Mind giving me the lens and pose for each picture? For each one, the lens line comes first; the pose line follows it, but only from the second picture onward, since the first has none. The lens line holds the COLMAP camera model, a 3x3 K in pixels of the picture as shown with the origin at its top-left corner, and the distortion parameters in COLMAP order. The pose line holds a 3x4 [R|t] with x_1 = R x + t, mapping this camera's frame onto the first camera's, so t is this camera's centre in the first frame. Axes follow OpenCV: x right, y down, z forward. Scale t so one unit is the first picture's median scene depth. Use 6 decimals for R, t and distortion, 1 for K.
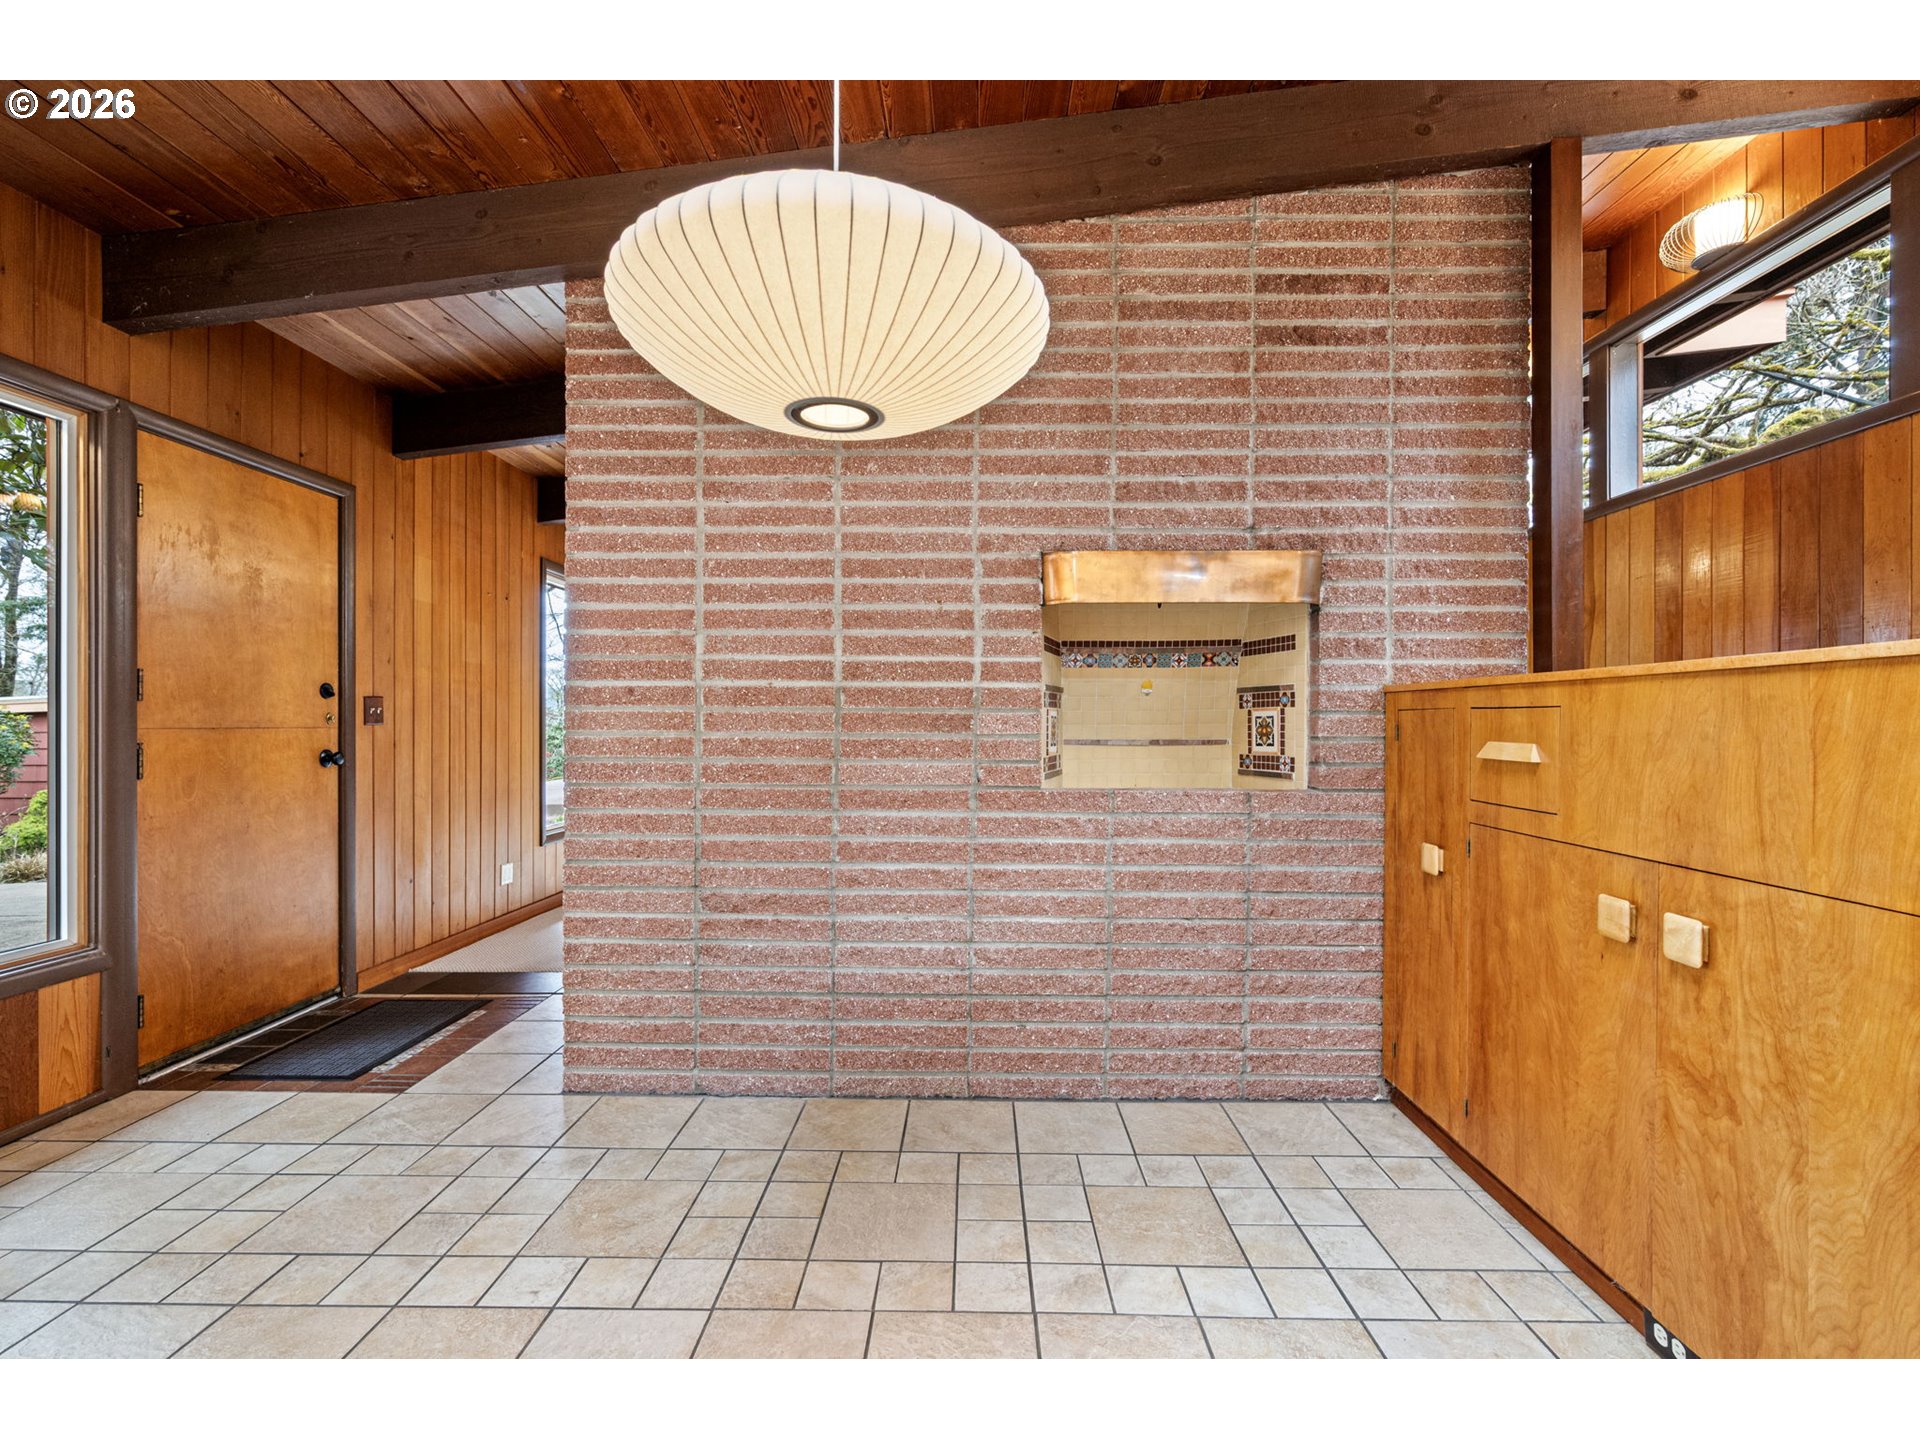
lens RADIAL K [[816.7, 0, 967.3], [0, 816.7, 724.4], [0, 0, 1]] dist [-0.000839, 0.000058]
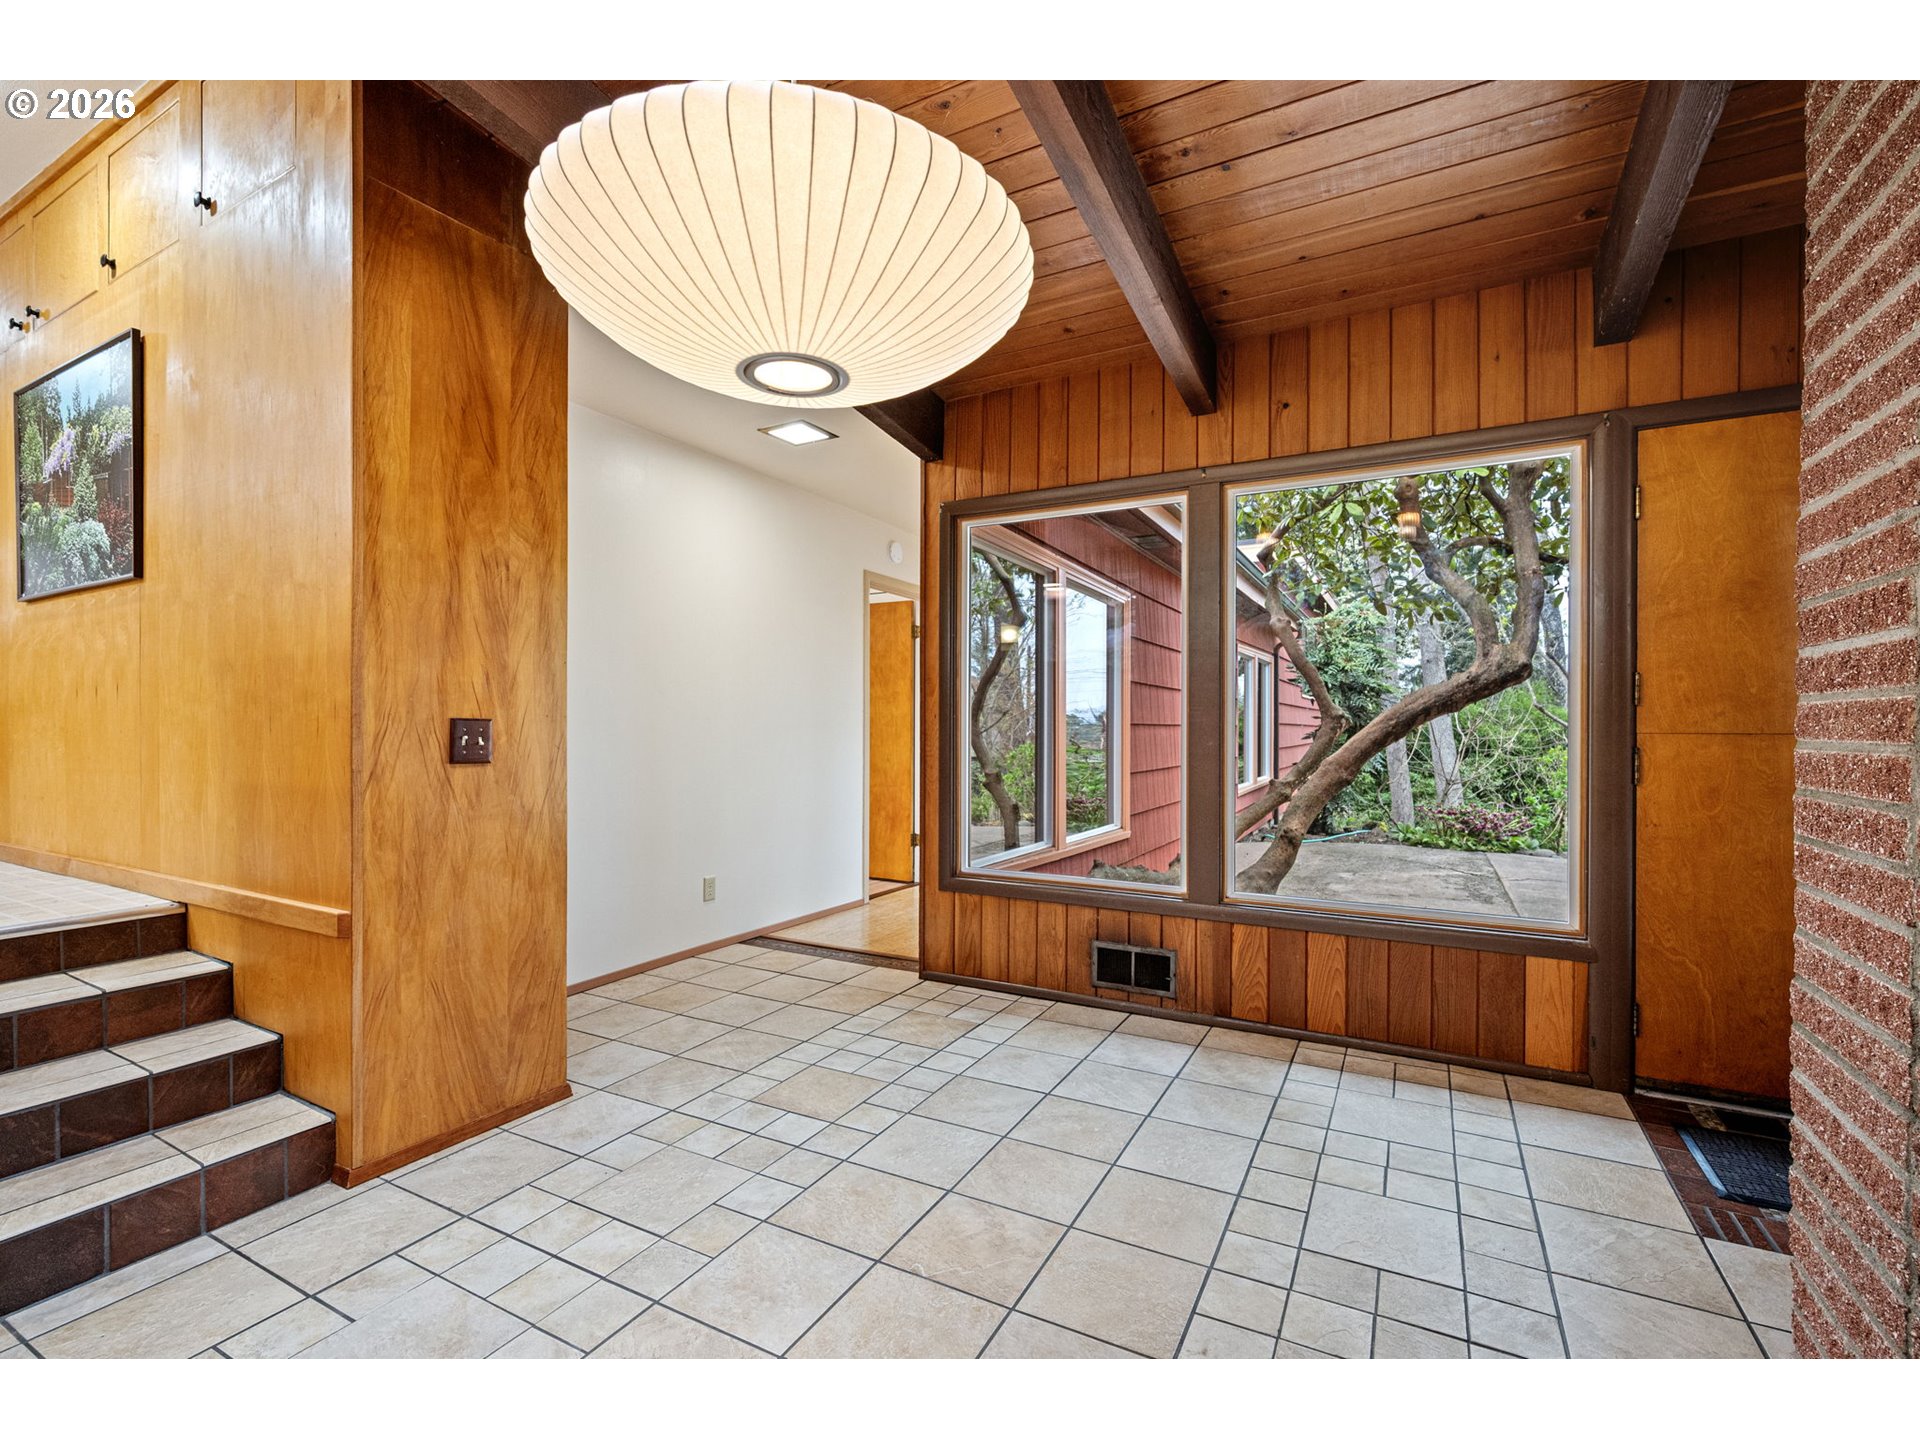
lens RADIAL K [[851.4, 0, 965.6], [0, 851.4, 722.5], [0, 0, 1]] dist [-0.003115, -0.000289]
pose [[-0.449613, -0.007131, -0.893195, 0.276135], [-0.002971, 0.999975, -0.006488, 0.001640], [0.893218, -0.000263, -0.449623, 0.747180]]
